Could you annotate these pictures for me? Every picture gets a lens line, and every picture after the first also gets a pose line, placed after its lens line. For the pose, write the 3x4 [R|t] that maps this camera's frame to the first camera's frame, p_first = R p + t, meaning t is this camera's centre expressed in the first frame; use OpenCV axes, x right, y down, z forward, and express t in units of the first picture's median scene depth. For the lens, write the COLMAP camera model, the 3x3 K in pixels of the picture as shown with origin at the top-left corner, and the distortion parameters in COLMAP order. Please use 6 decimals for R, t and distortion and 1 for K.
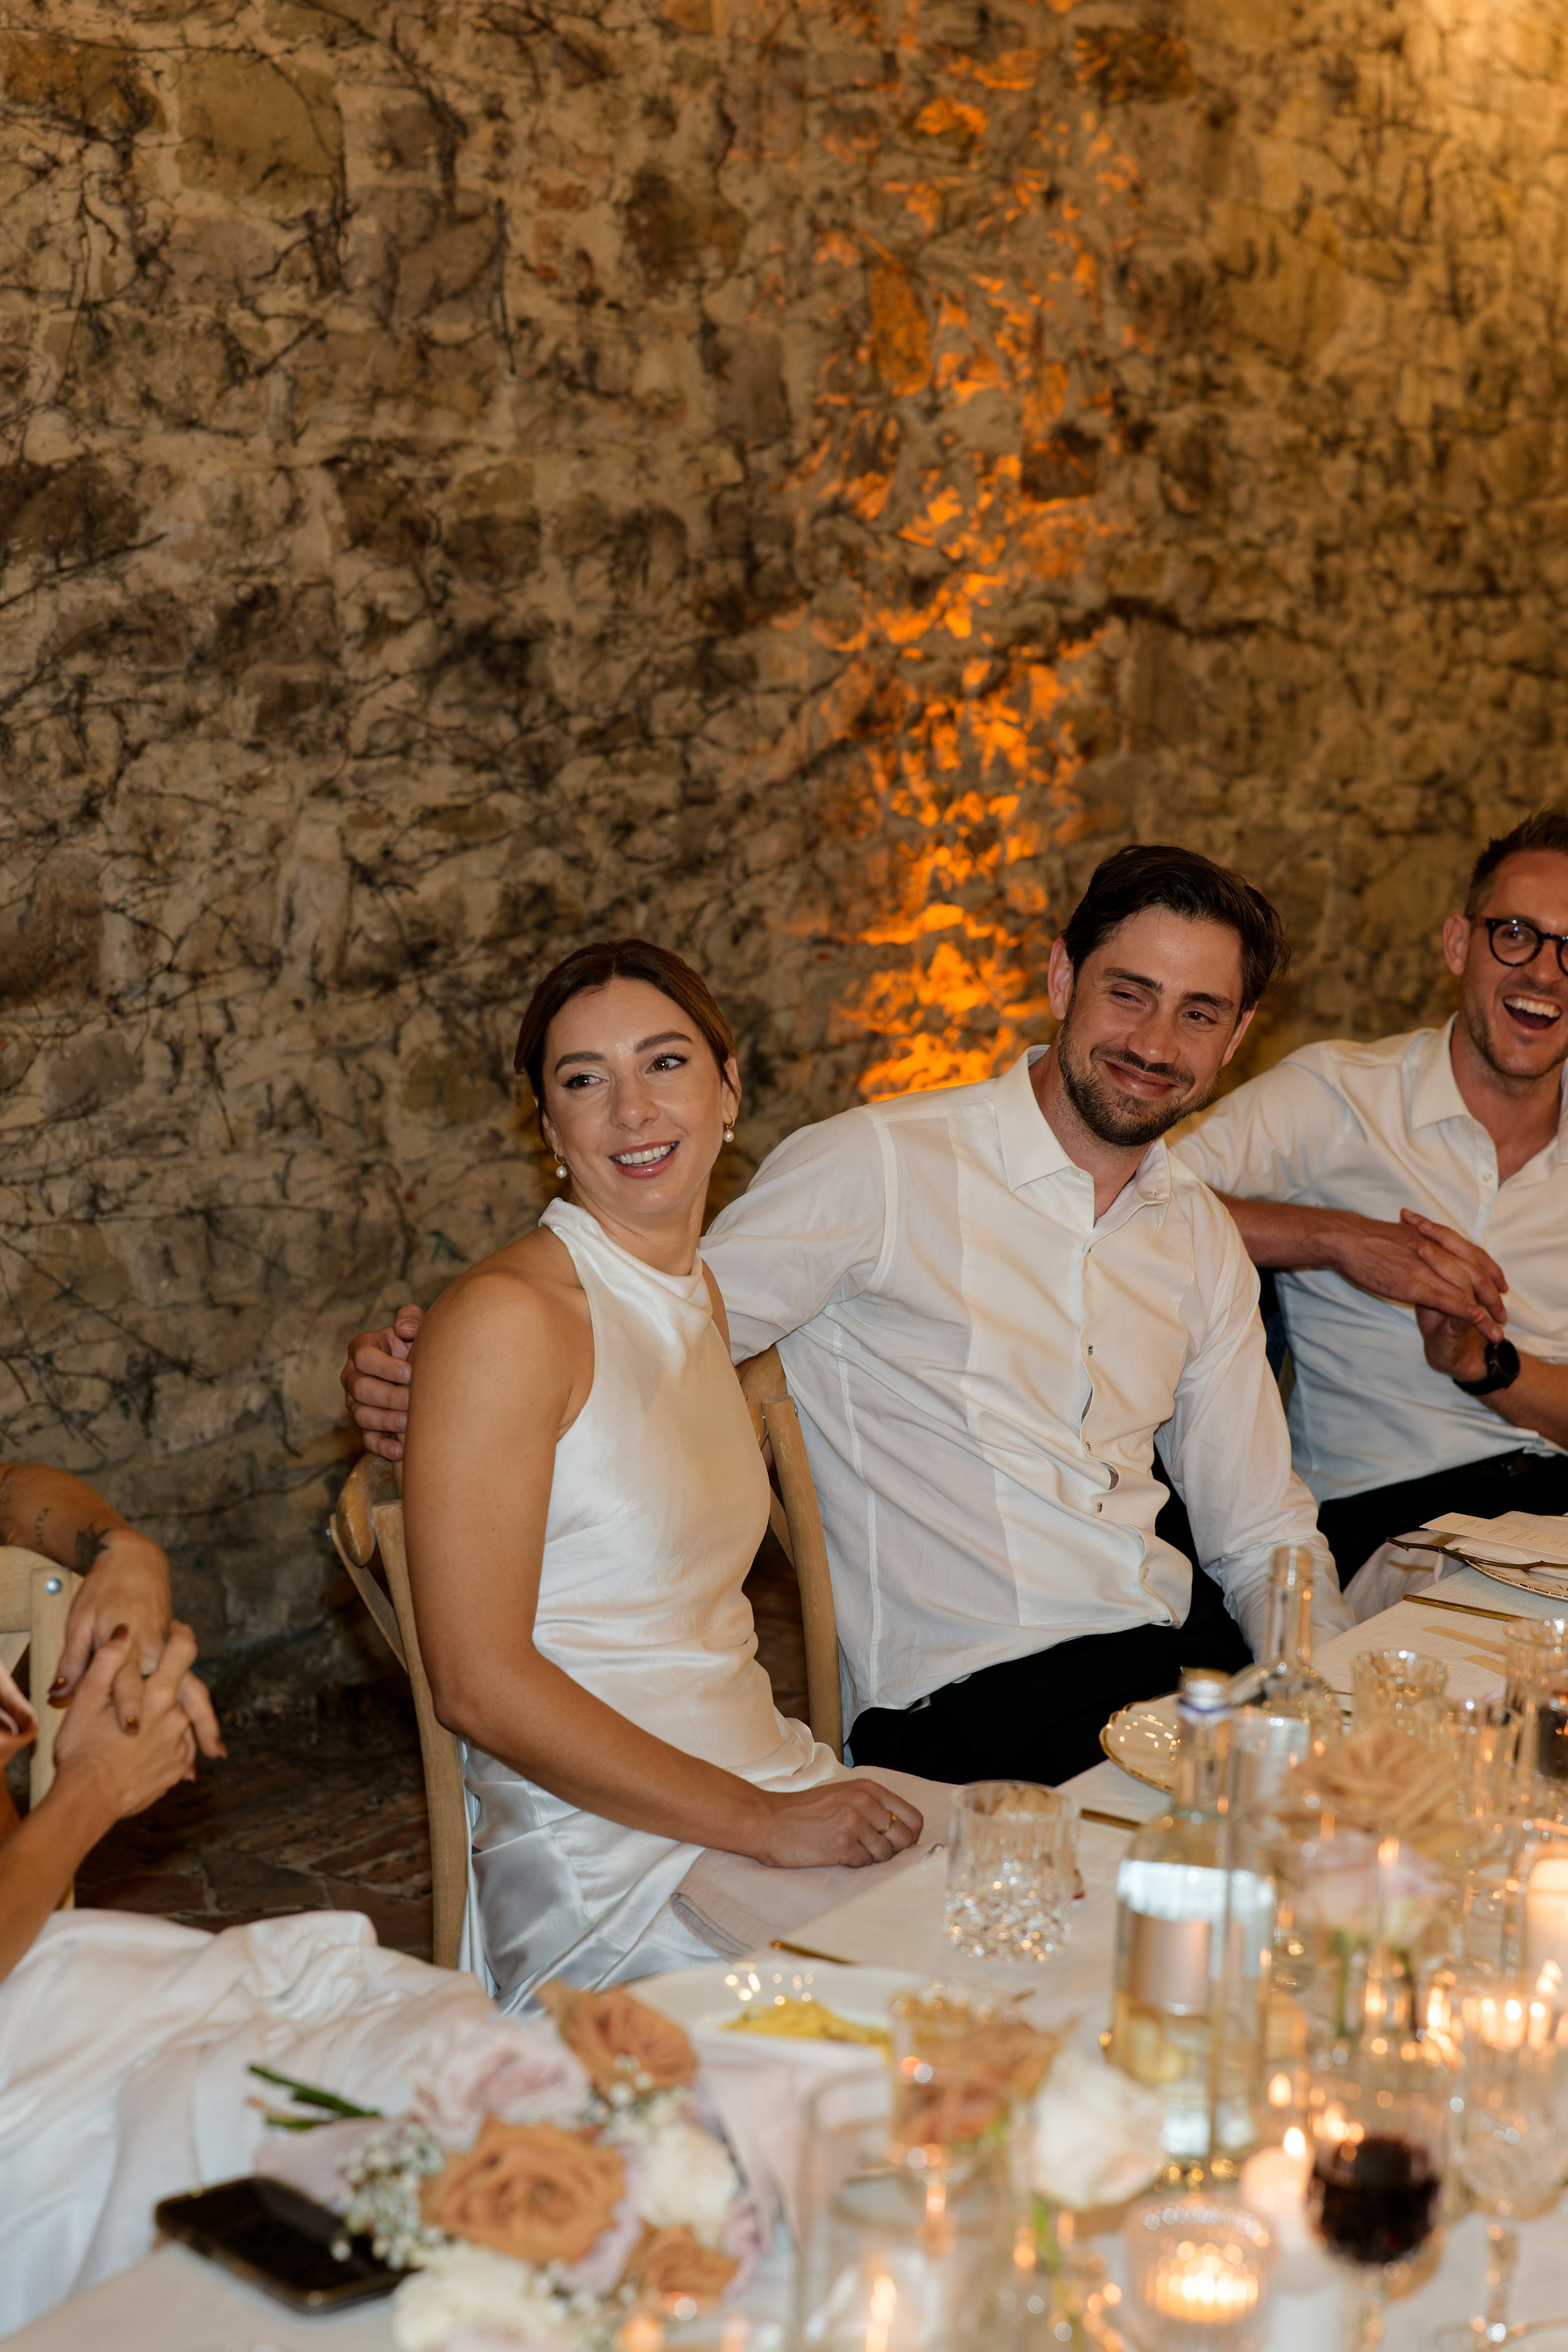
lens RADIAL K [[4092.6, 0, 777.7], [0, 4092.6, 1176.7], [0, 0, 1]] dist [0.101841, 0.000000]
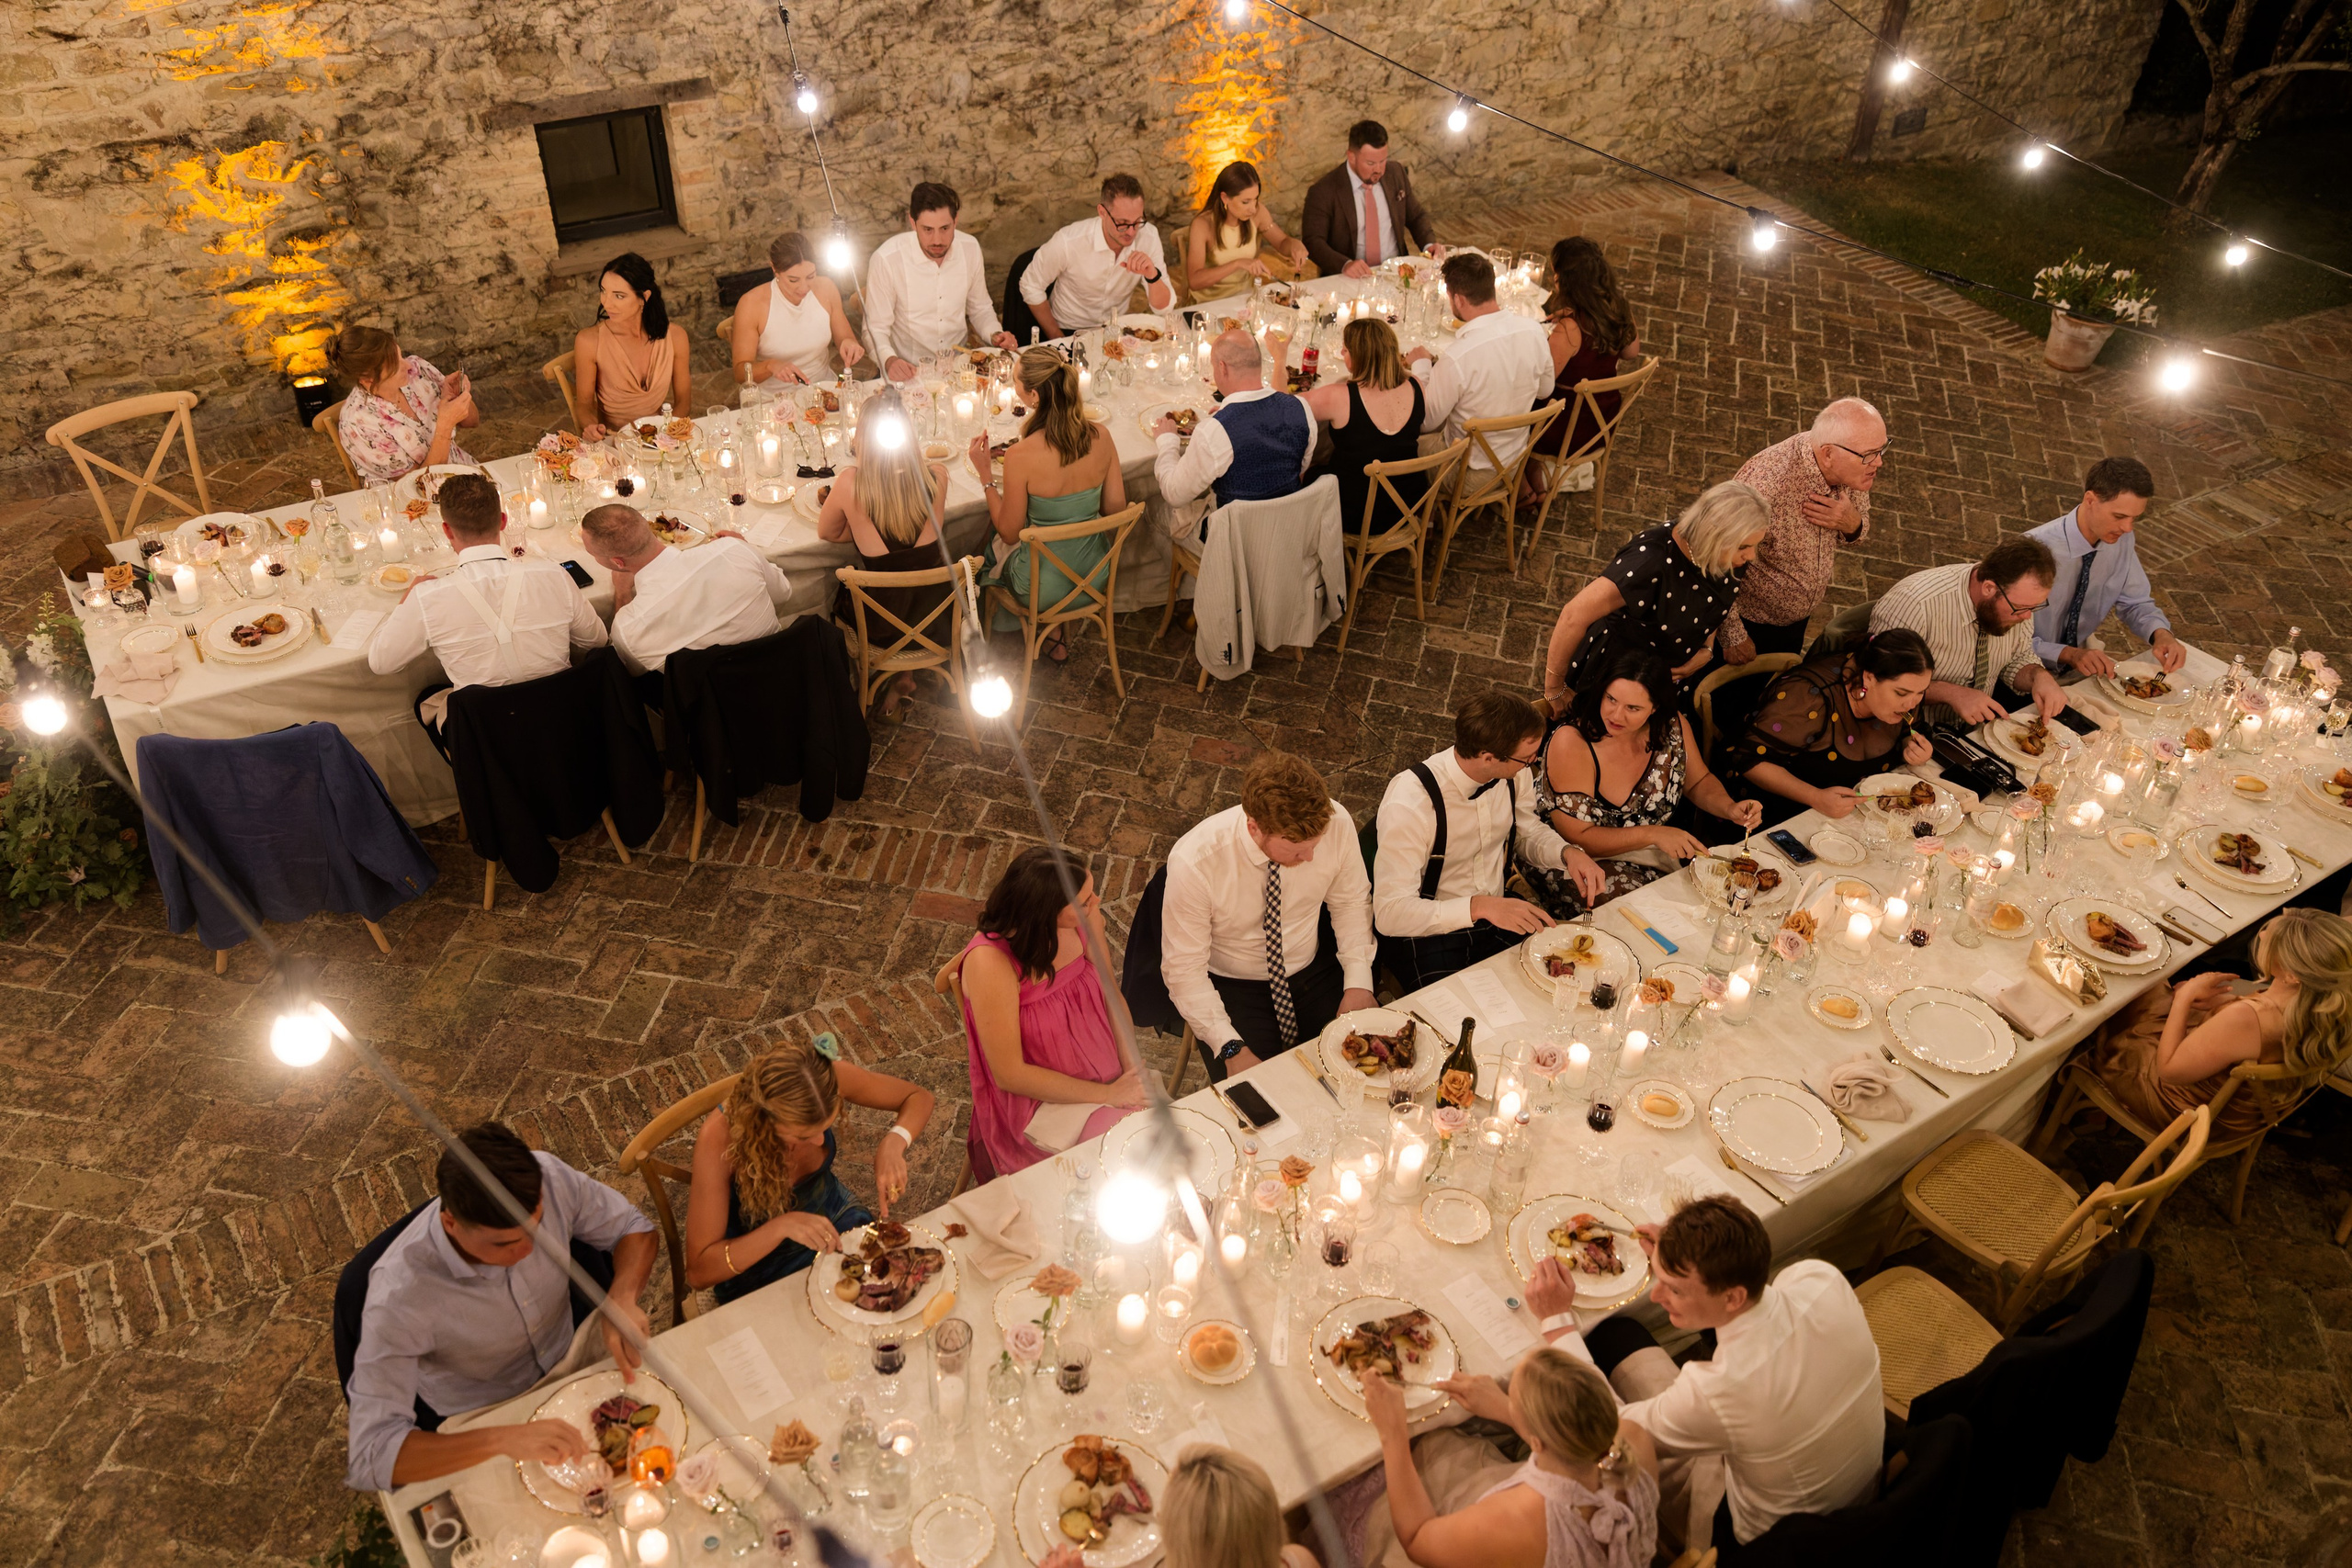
lens RADIAL K [[1808.7, 0, 1183.8], [0, 1808.7, 778.6], [0, 0, 1]] dist [0.011599, 0.003082]
pose [[0.895967, 0.284687, -0.340875, 0.779677], [-0.090697, 0.868642, 0.487069, -0.325731], [0.434761, -0.405481, 0.804095, -0.467875]]
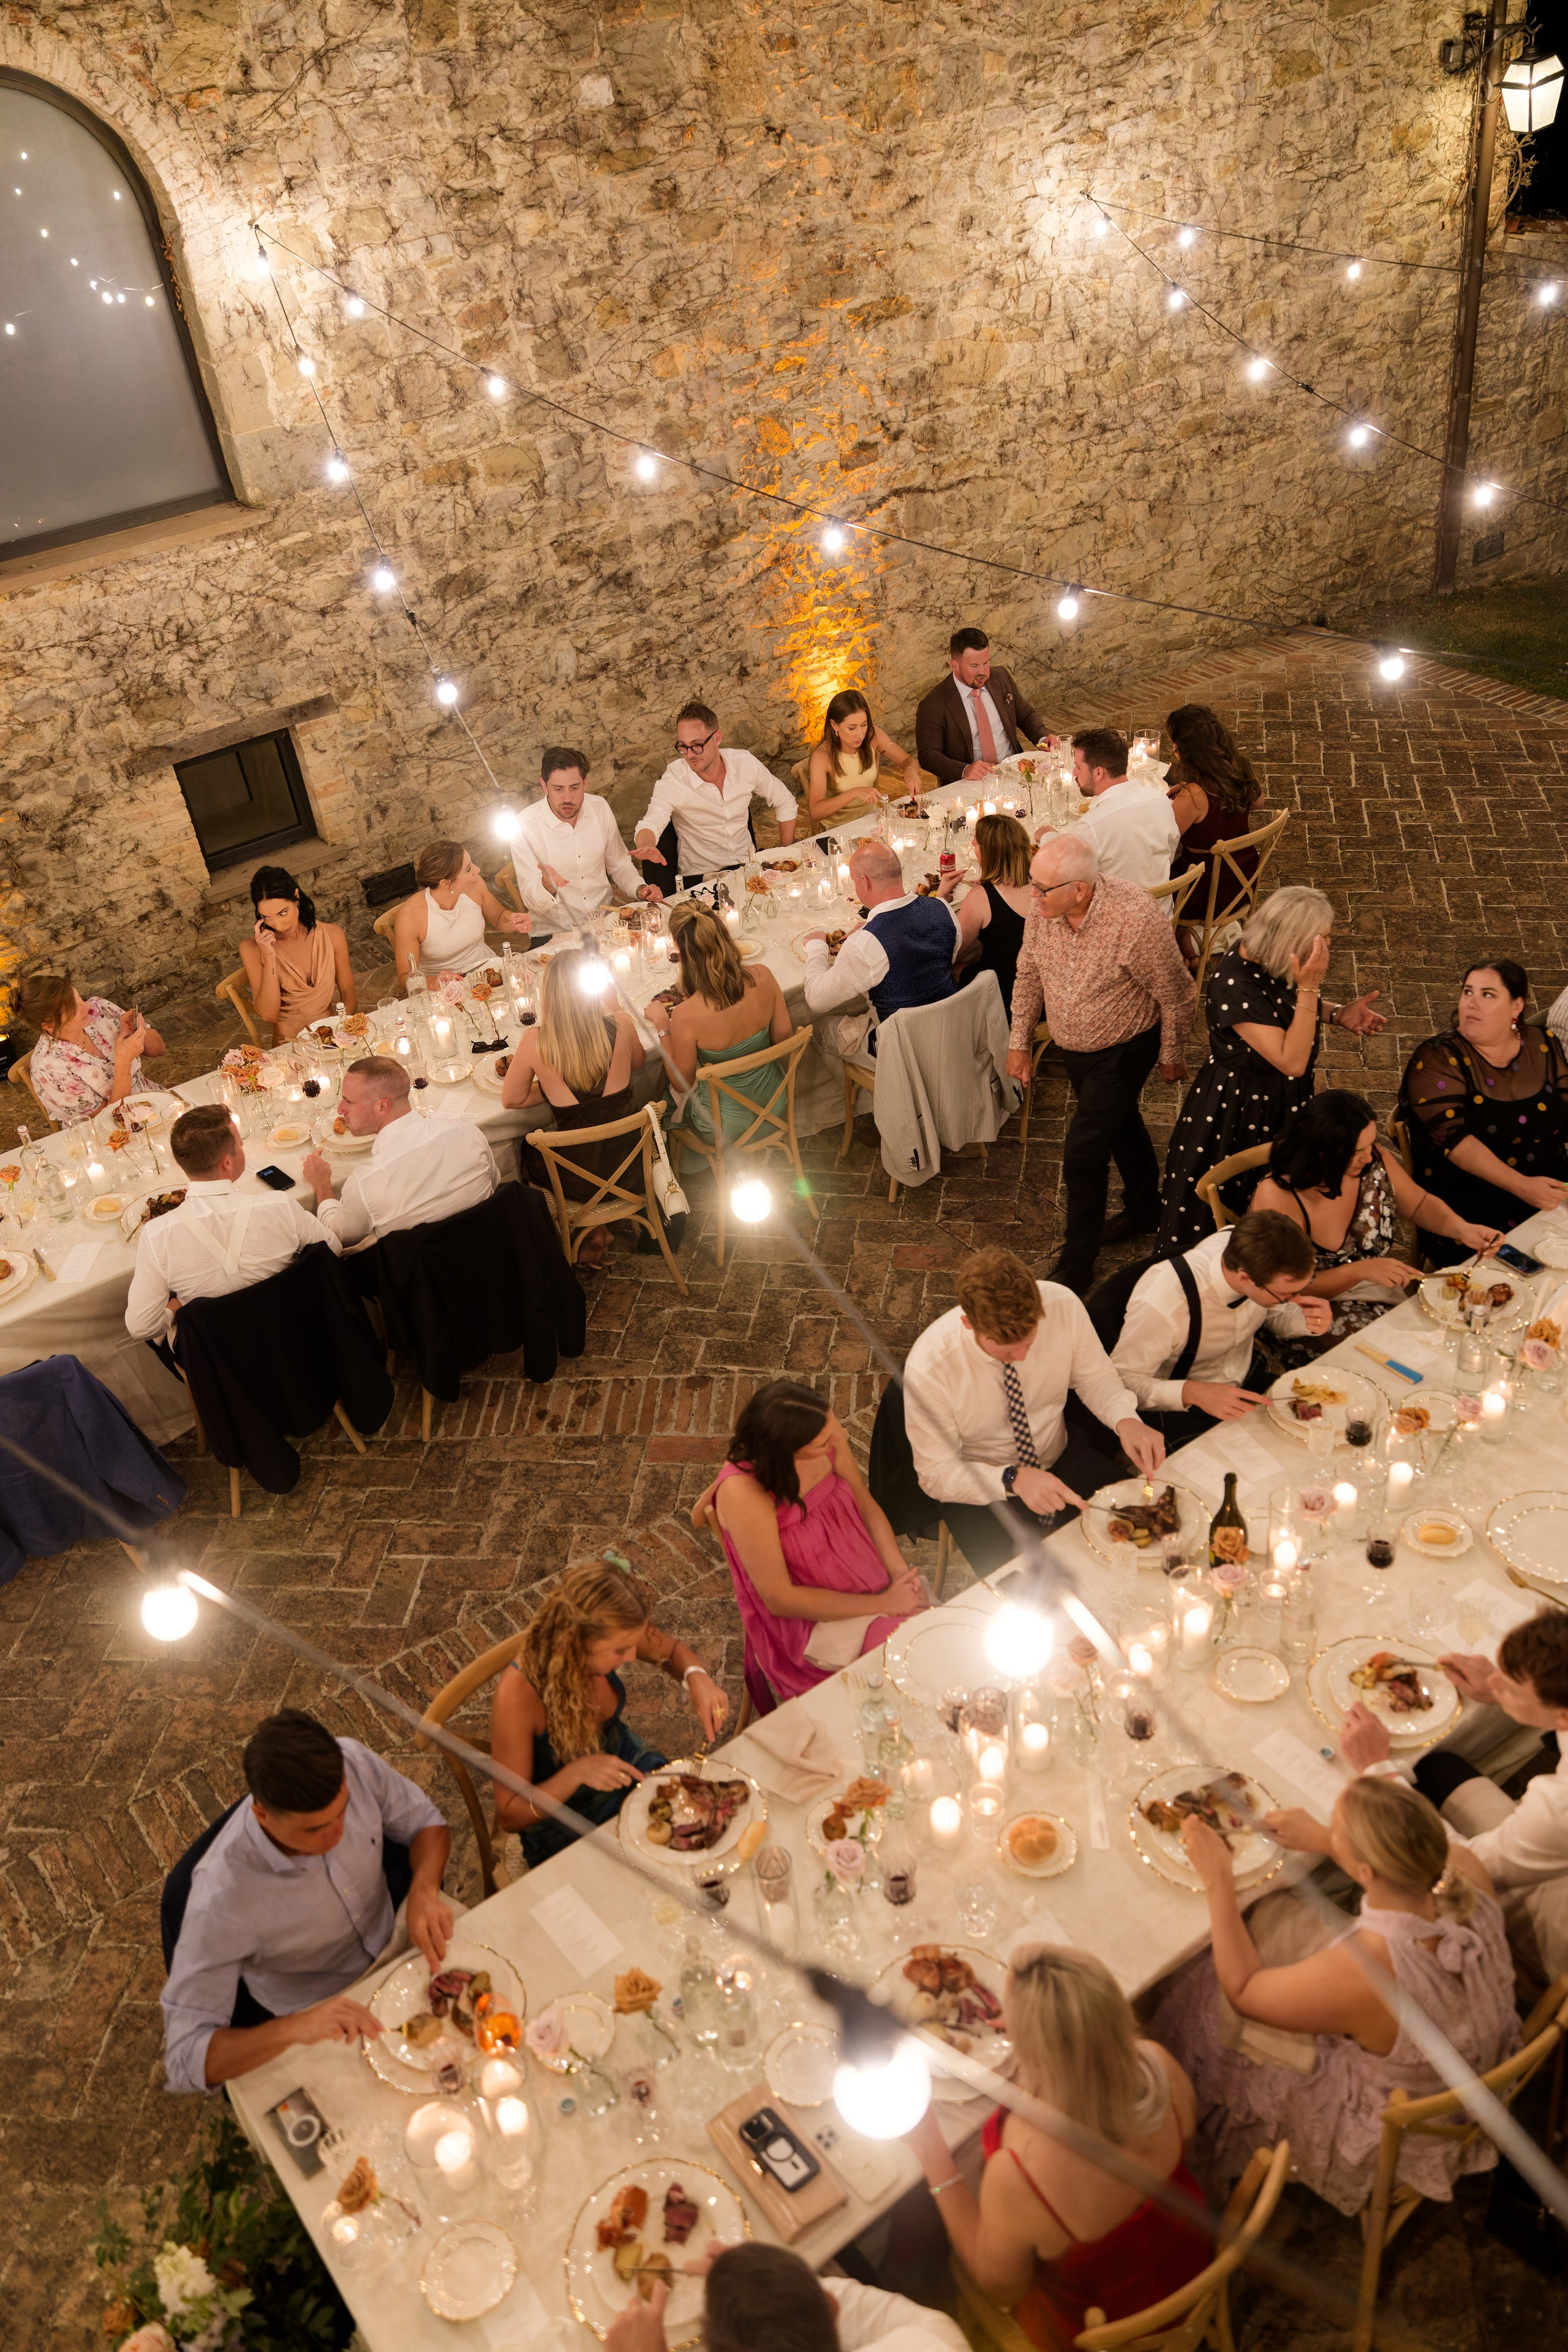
lens RADIAL K [[1808.9, 0, 778.0], [0, 1808.9, 1187.8], [0, 0, 1]] dist [0.011599, 0.003082]
pose [[0.911681, 0.121687, -0.392467, 0.766976], [0.062803, 0.902653, 0.425761, -0.319904], [0.406072, -0.412806, 0.815289, -0.487875]]
